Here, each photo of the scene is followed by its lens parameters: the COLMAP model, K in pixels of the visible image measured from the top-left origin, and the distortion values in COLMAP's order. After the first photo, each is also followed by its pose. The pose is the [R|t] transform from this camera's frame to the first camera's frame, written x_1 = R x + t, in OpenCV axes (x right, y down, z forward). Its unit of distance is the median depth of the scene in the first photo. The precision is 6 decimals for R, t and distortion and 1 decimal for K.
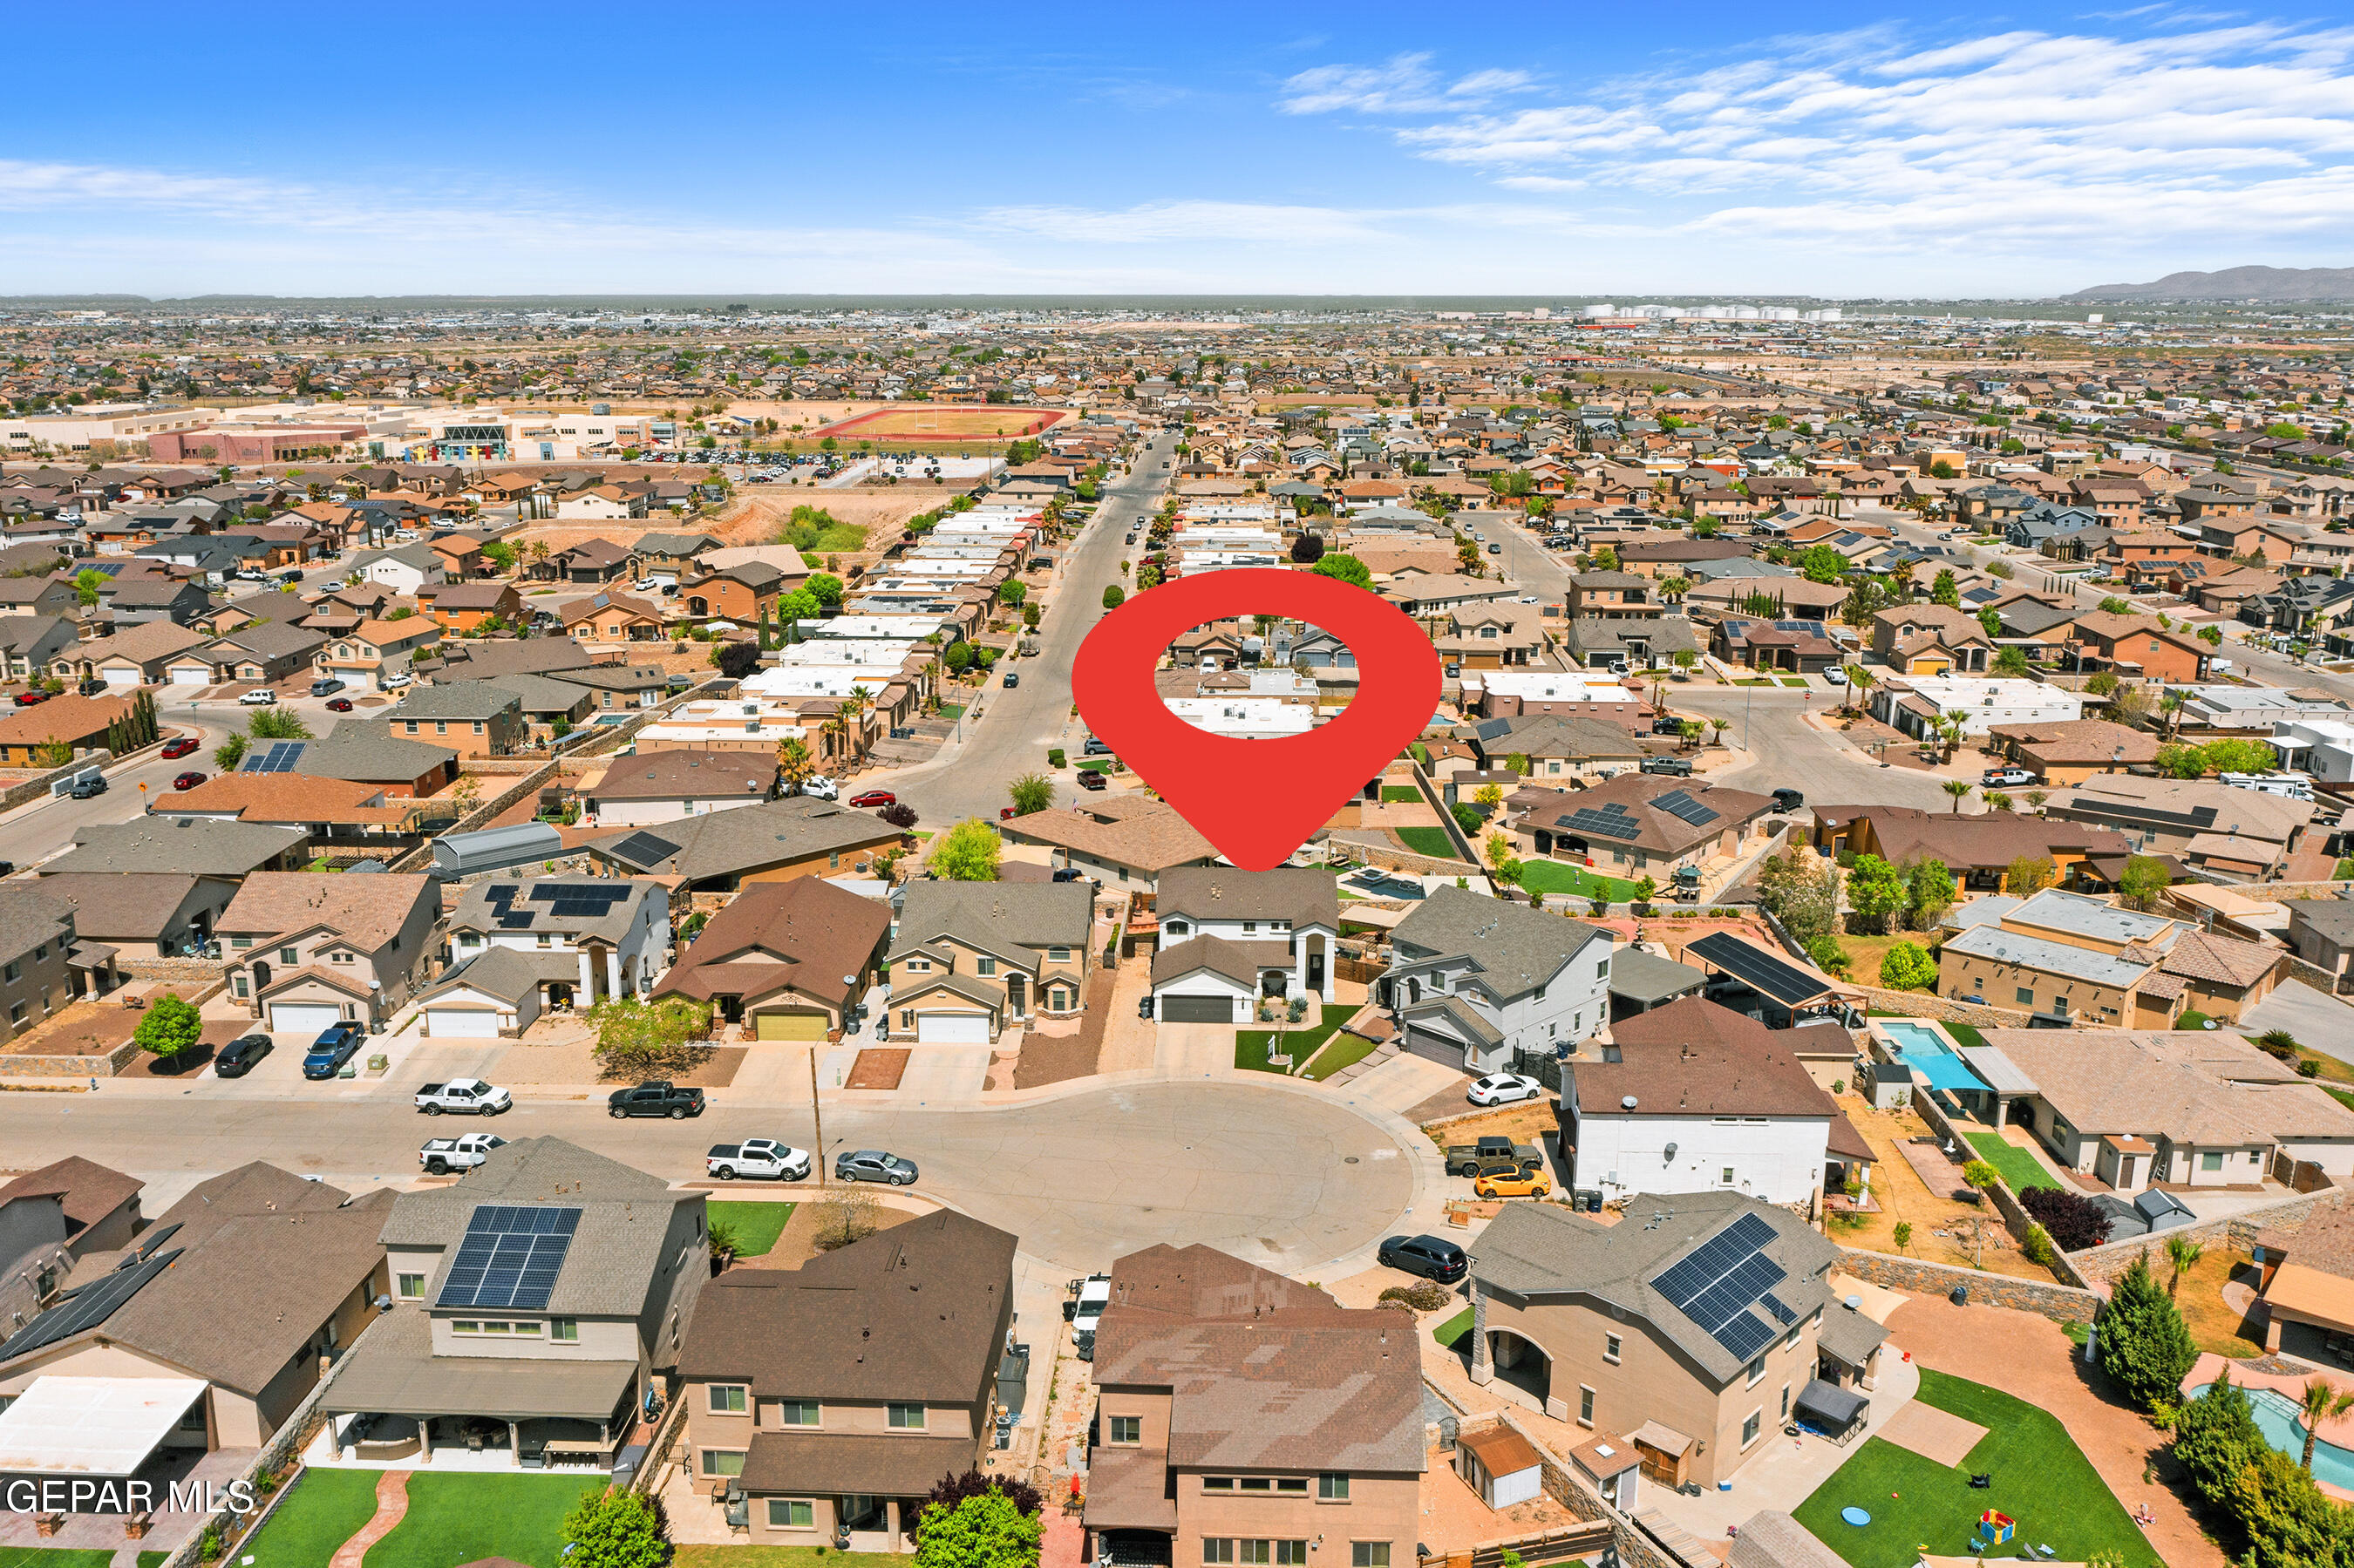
lens RADIAL K [[1900.0, 0, 1176.5], [0, 1900.0, 772.4], [0, 0, 1]] dist [-0.002692, 0.006384]
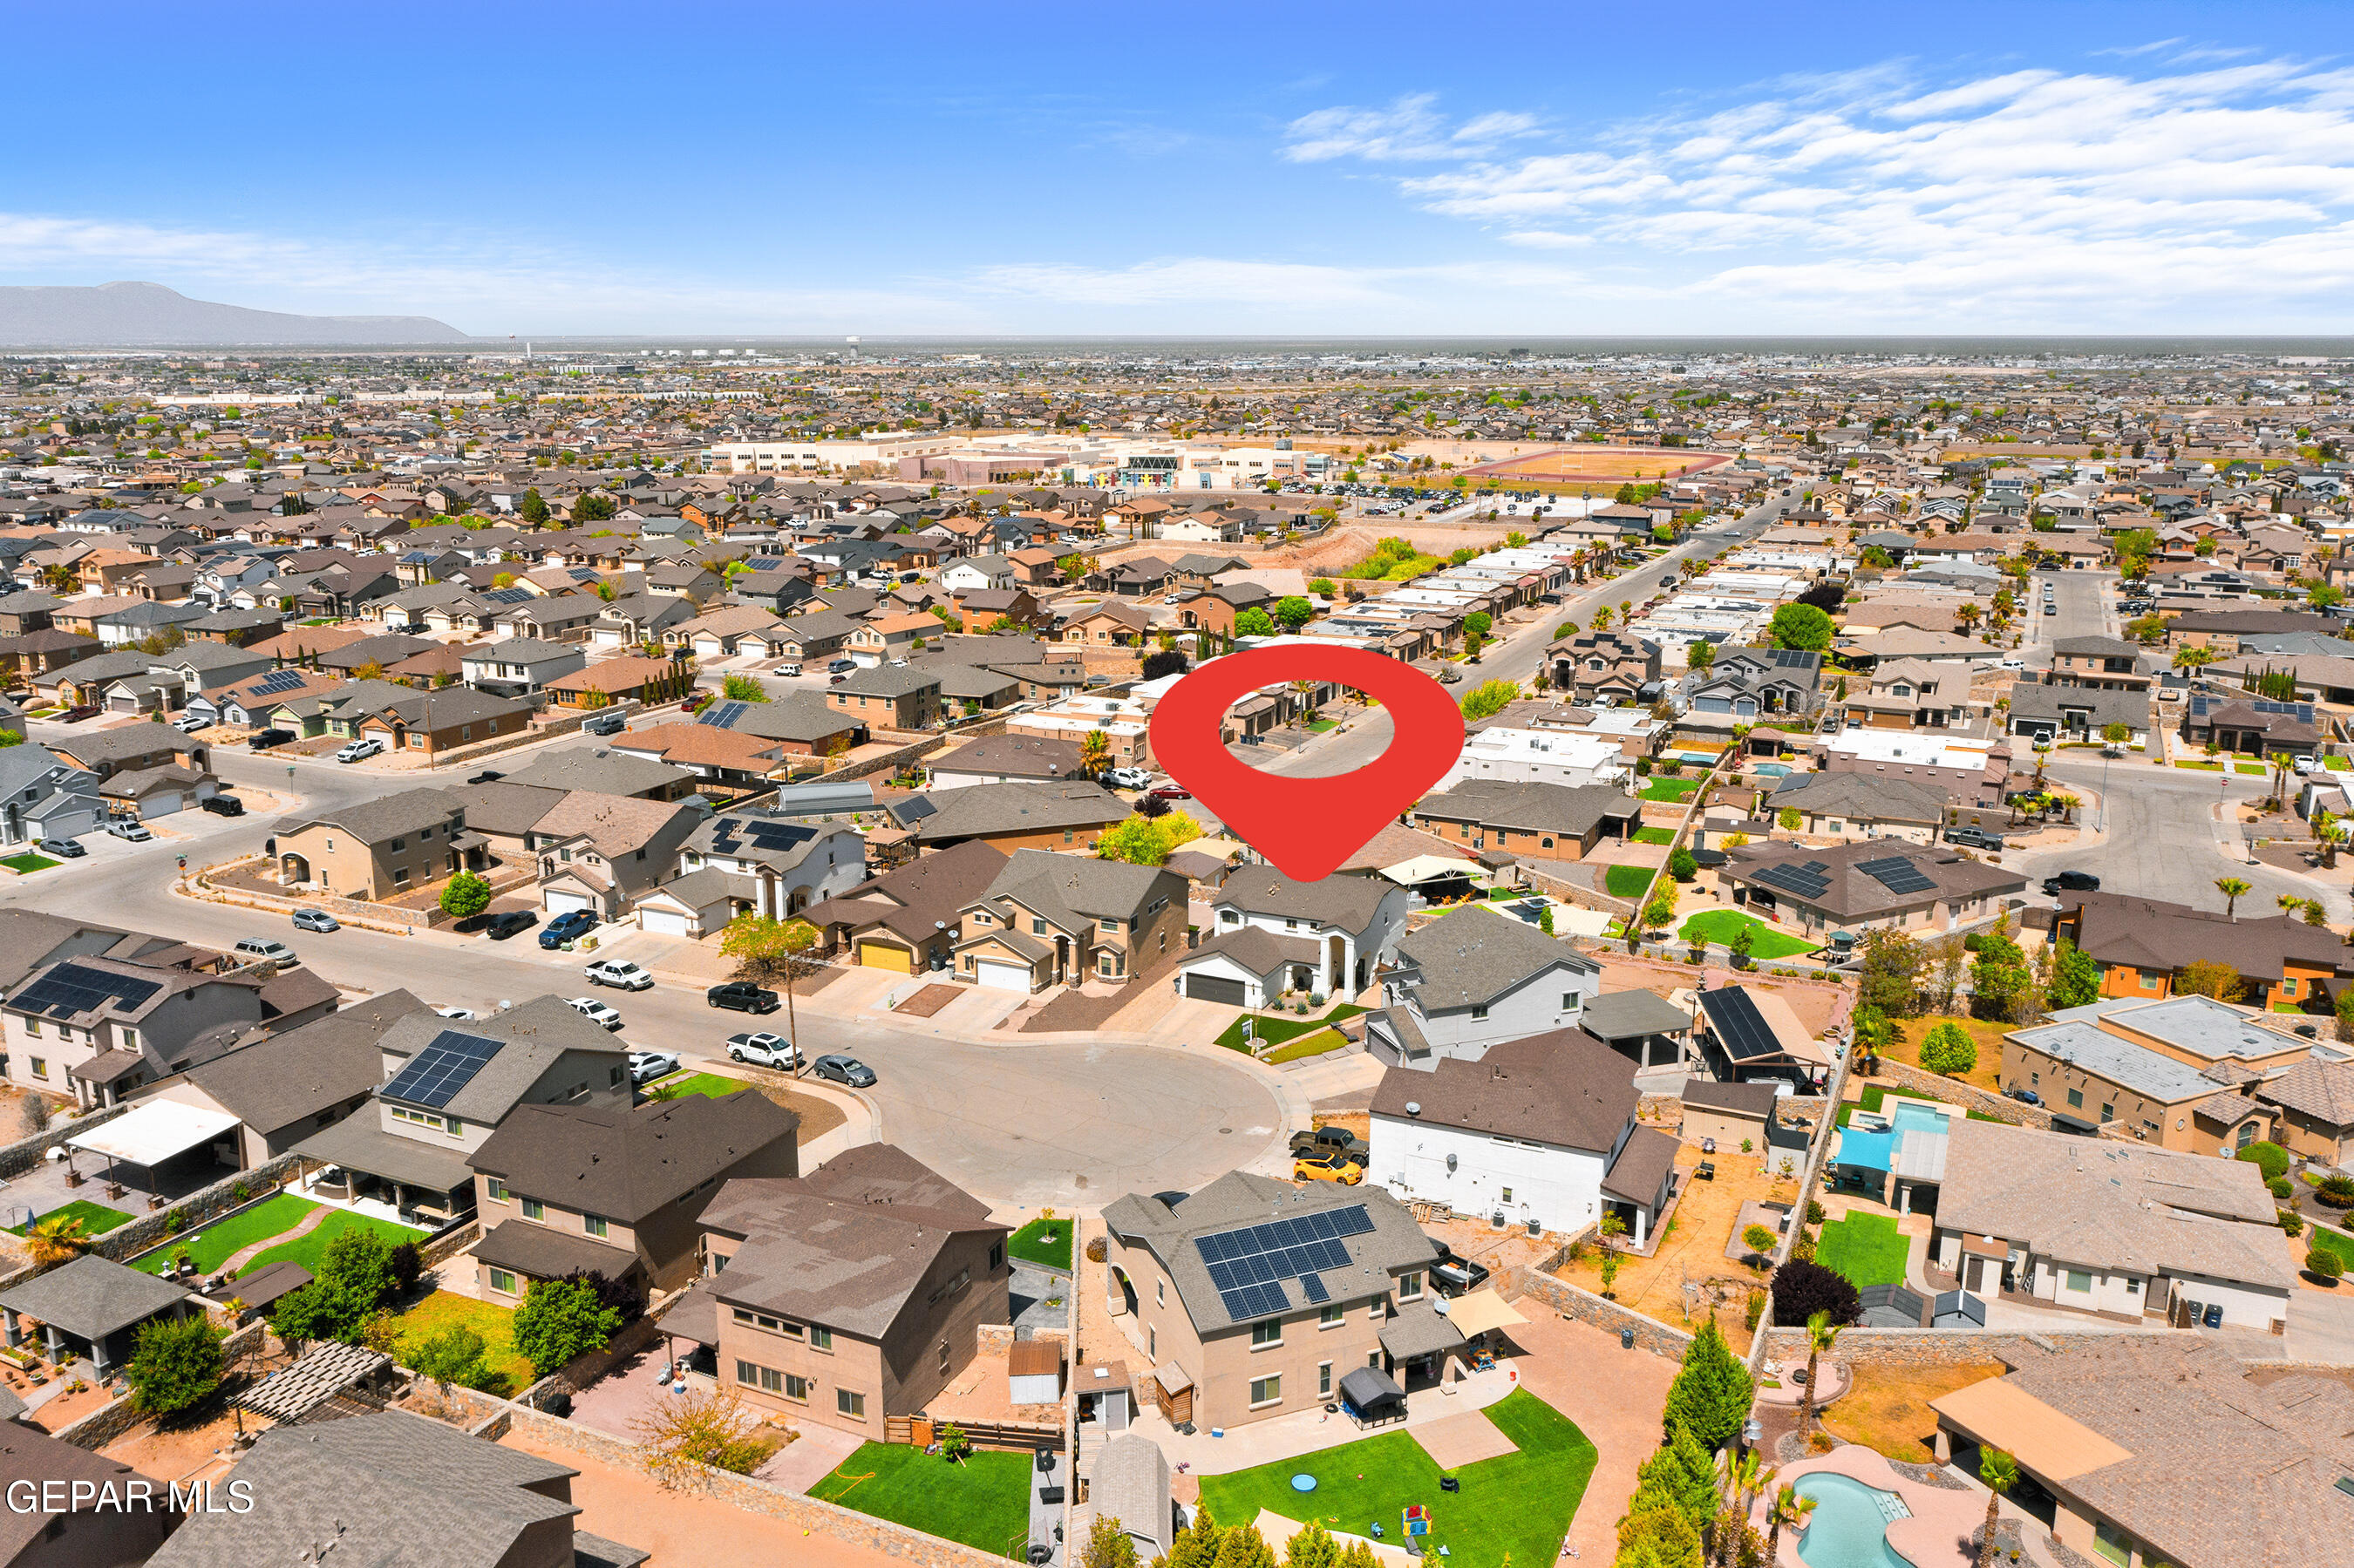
lens RADIAL K [[1852.4, 0, 1177.0], [0, 1852.4, 784.0], [0, 0, 1]] dist [-0.003700, 0.006097]
pose [[0.918451, 0.090037, -0.385151, 0.380389], [-0.094124, 0.995526, 0.008273, -0.000284], [0.384172, 0.028654, 0.922817, 0.001837]]
